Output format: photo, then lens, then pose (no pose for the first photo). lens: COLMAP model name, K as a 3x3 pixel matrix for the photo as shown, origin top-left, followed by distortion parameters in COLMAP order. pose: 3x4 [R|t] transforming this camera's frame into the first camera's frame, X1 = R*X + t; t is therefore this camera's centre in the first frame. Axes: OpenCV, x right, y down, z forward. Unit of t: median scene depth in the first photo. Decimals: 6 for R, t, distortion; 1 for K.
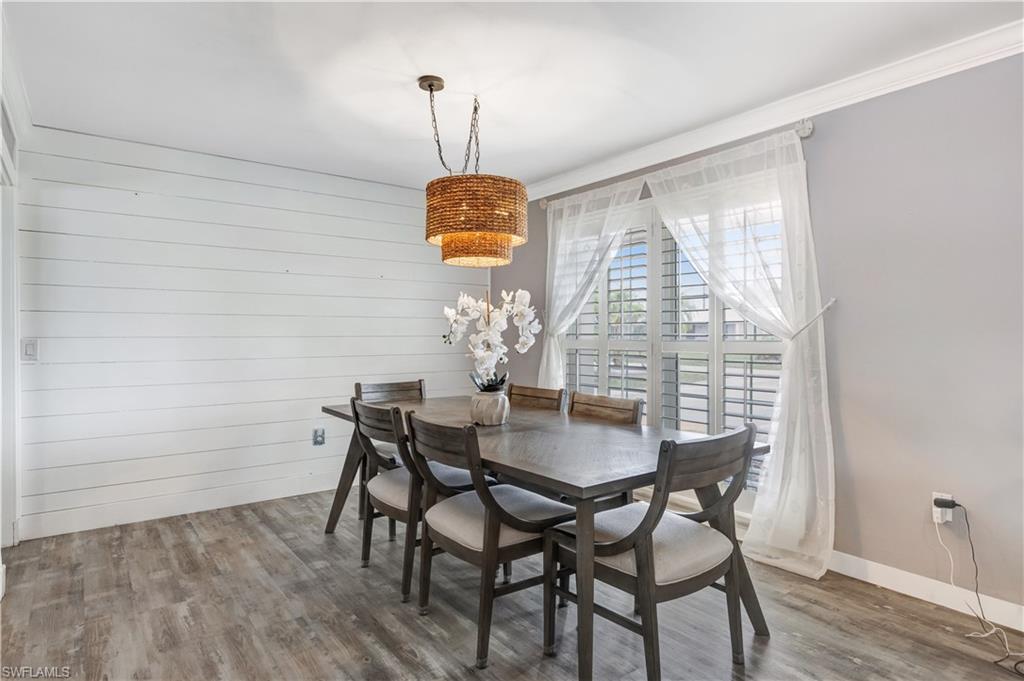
lens RADIAL K [[578.1, 0, 513.8], [0, 578.1, 335.6], [0, 0, 1]] dist [0.000673, -0.000015]
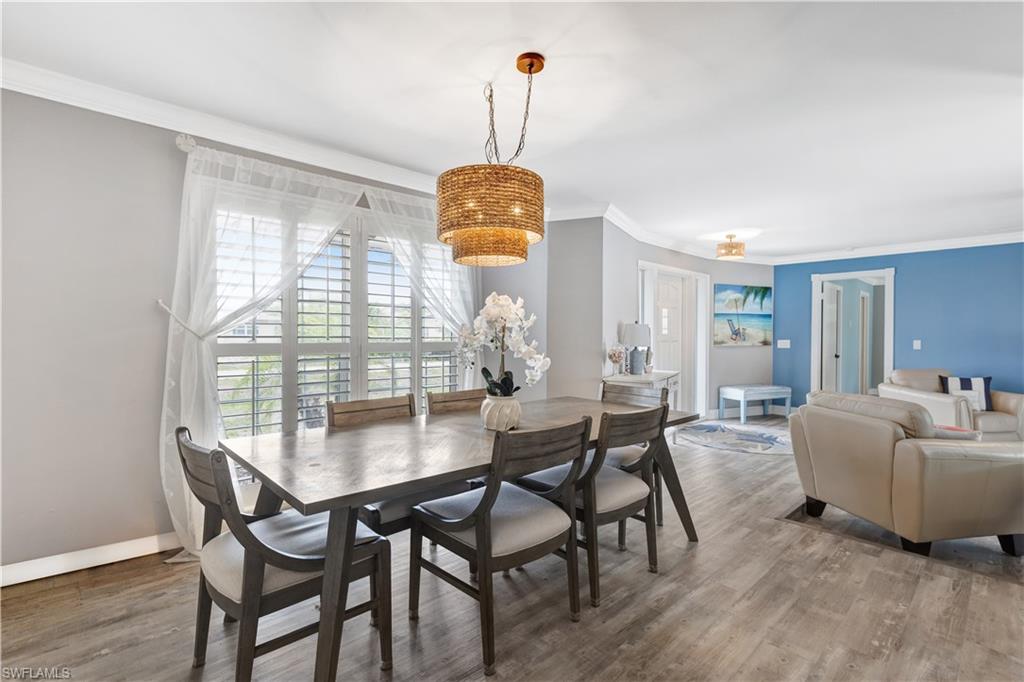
lens RADIAL K [[478.4, 0, 499.9], [0, 478.4, 344.1], [0, 0, 1]] dist [-0.001597, -0.000108]
pose [[-0.104889, -0.017215, 0.994335, -0.855044], [-0.007903, 0.999833, 0.016476, -0.007601], [-0.994453, -0.006130, -0.105008, 1.084612]]
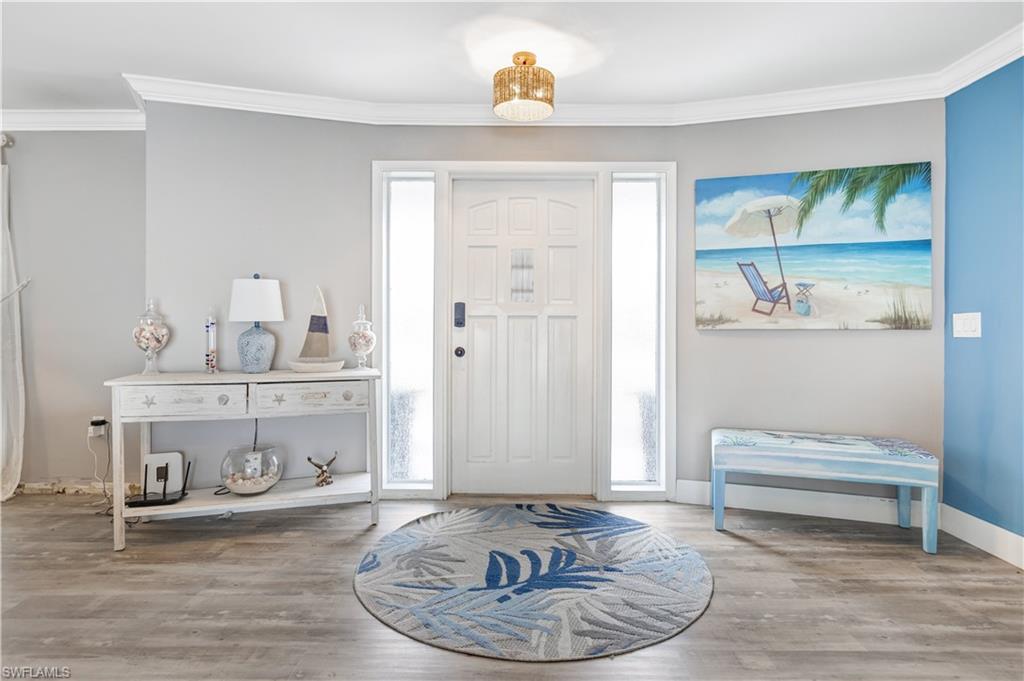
lens RADIAL K [[585.8, 0, 514.4], [0, 585.8, 321.7], [0, 0, 1]] dist [0.005125, 0.000452]
pose [[0.610779, 0.007228, 0.791768, 0.180327], [-0.009494, 0.999953, -0.001805, 0.023468], [-0.791744, -0.006414, 0.610819, -0.637893]]
